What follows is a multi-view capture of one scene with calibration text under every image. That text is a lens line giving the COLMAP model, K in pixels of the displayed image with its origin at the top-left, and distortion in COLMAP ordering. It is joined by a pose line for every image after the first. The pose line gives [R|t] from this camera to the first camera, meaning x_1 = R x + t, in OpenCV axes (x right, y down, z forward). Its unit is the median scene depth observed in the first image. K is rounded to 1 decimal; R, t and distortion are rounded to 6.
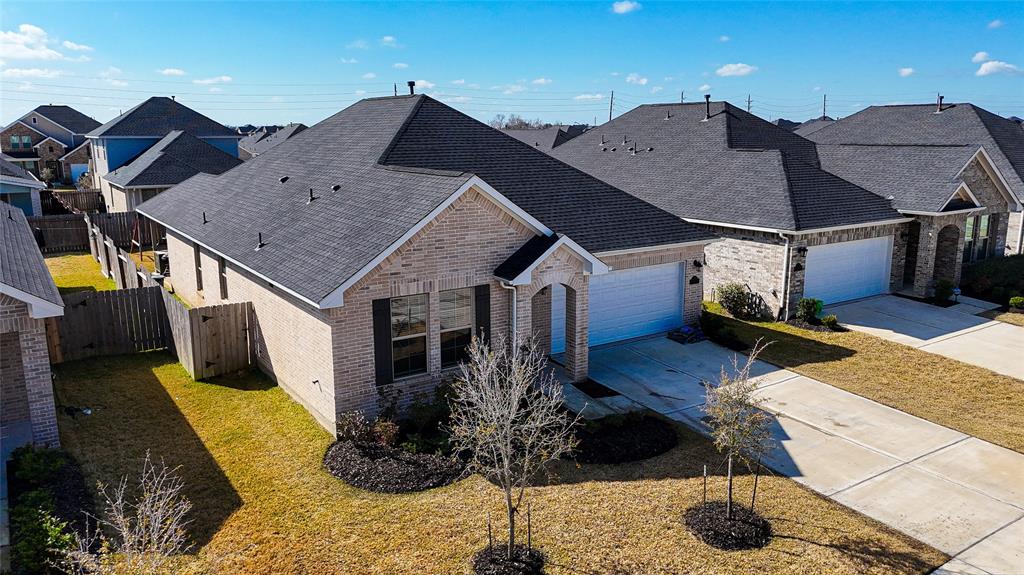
lens RADIAL K [[755.3, 0, 517.0], [0, 755.3, 288.2], [0, 0, 1]] dist [0.083190, -0.094415]
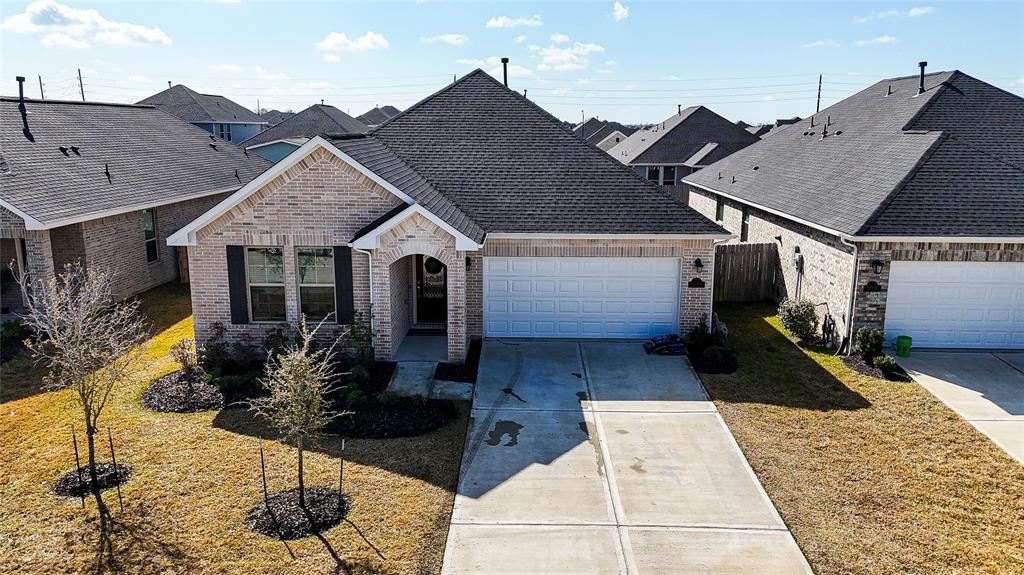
lens RADIAL K [[755.3, 0, 517.0], [0, 755.3, 288.2], [0, 0, 1]] dist [0.083190, -0.094415]
pose [[0.821516, 0.125524, -0.556197, 0.684705], [-0.125195, 0.991372, 0.038820, -0.016088], [0.556271, 0.037742, 0.830143, 0.267175]]
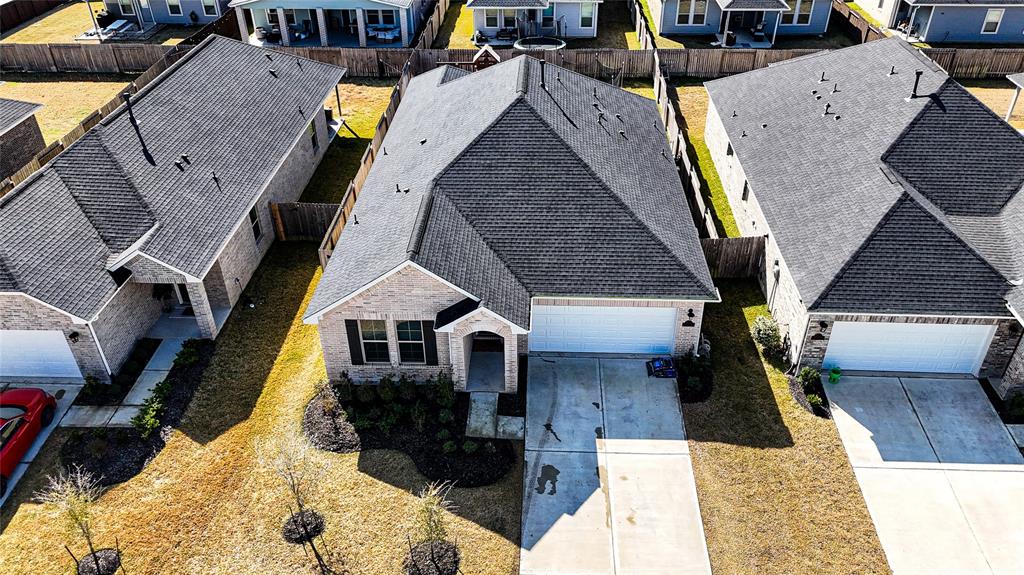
lens RADIAL K [[755.3, 0, 517.0], [0, 755.3, 288.2], [0, 0, 1]] dist [0.083190, -0.094415]
pose [[0.805662, 0.330518, -0.491597, 0.716054], [-0.114832, 0.901271, 0.417762, -0.627206], [0.581139, -0.280124, 0.764073, 0.037871]]
